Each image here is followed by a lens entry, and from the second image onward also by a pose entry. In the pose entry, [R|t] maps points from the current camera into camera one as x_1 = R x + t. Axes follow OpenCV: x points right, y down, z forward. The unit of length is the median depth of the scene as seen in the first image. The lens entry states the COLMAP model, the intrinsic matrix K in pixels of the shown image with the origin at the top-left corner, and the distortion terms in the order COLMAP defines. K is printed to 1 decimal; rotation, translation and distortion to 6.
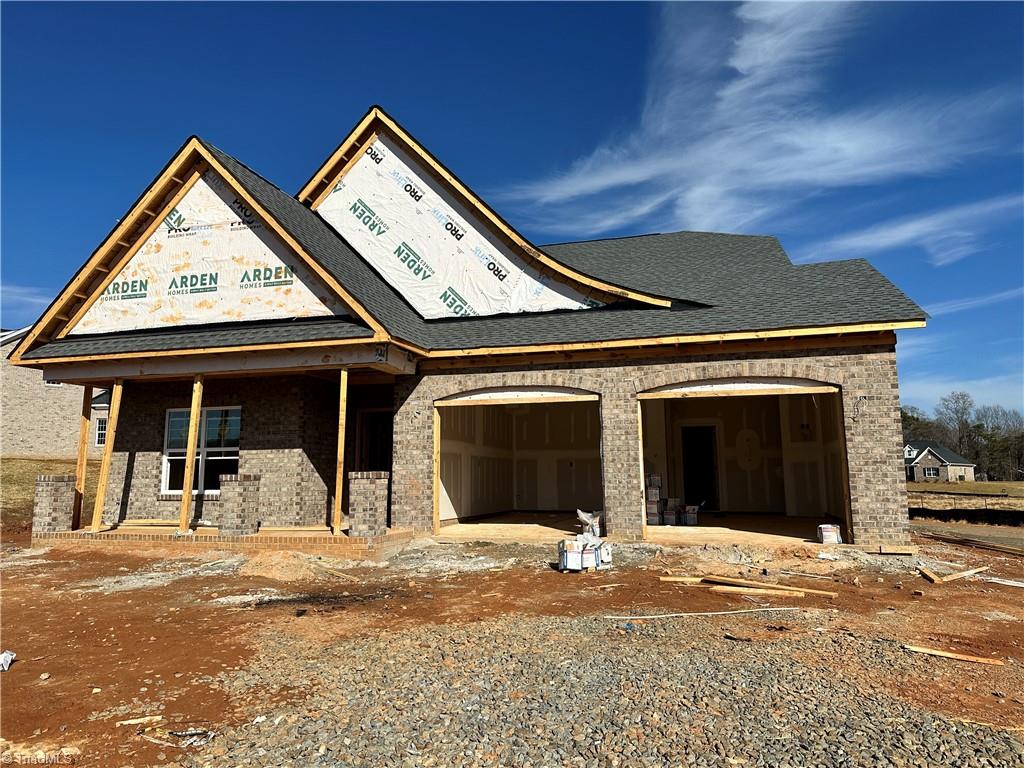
lens RADIAL K [[713.2, 0, 503.4], [0, 713.2, 369.9], [0, 0, 1]] dist [0.054903, -0.024195]
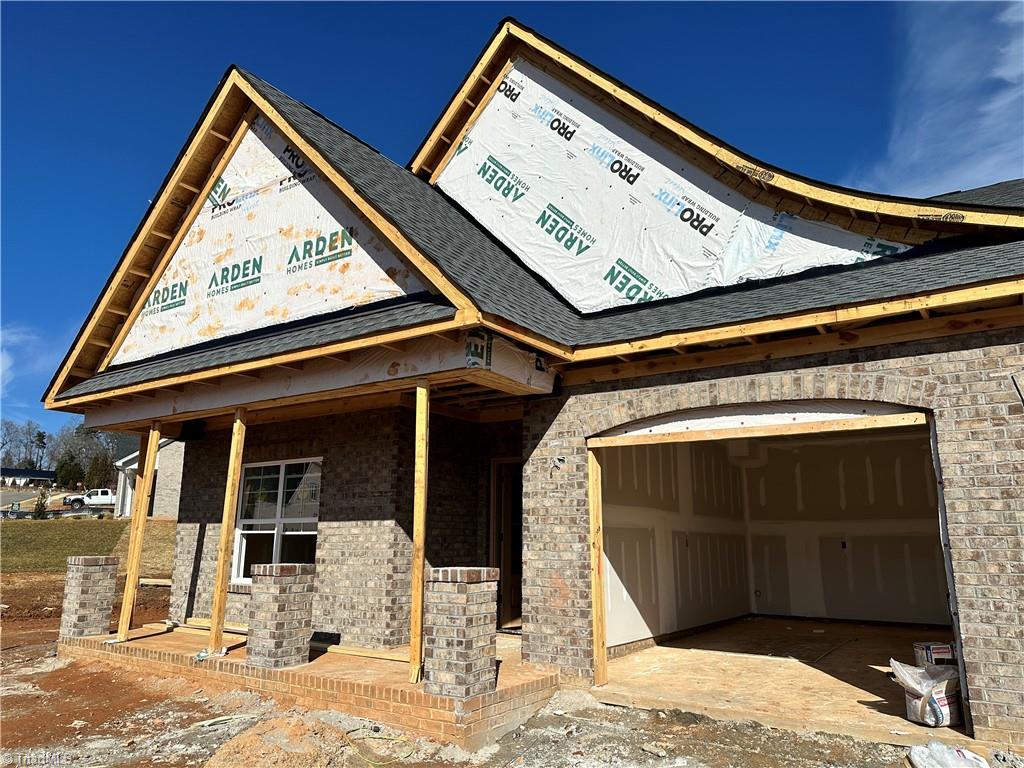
lens RADIAL K [[713.2, 0, 508.6], [0, 713.2, 385.0], [0, 0, 1]] dist [0.054903, -0.024195]
pose [[0.952221, -0.052033, -0.300943, 0.016266], [0.032351, 0.997021, -0.070021, 0.038139], [0.303690, 0.056940, 0.951068, 0.429956]]
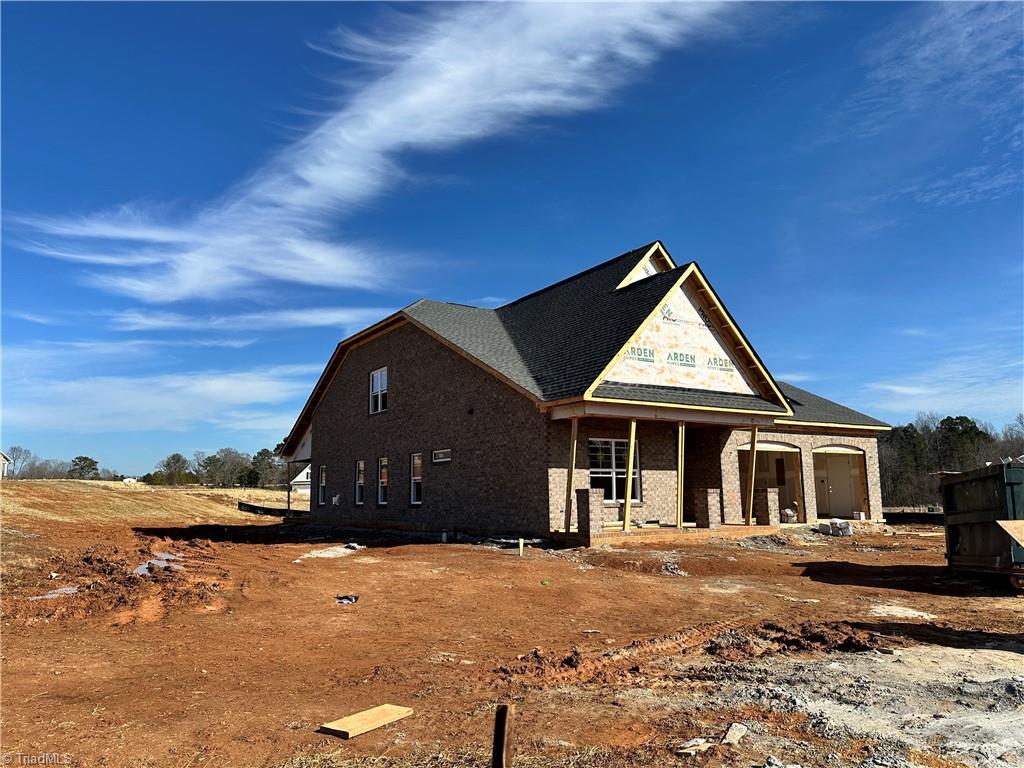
lens RADIAL K [[713.2, 0, 510.0], [0, 713.2, 388.9], [0, 0, 1]] dist [0.054903, -0.024195]
pose [[0.656344, 0.106837, 0.746859, -1.723884], [-0.108358, 0.993009, -0.046823, 0.046613], [-0.746639, -0.050196, 0.663332, 0.282545]]
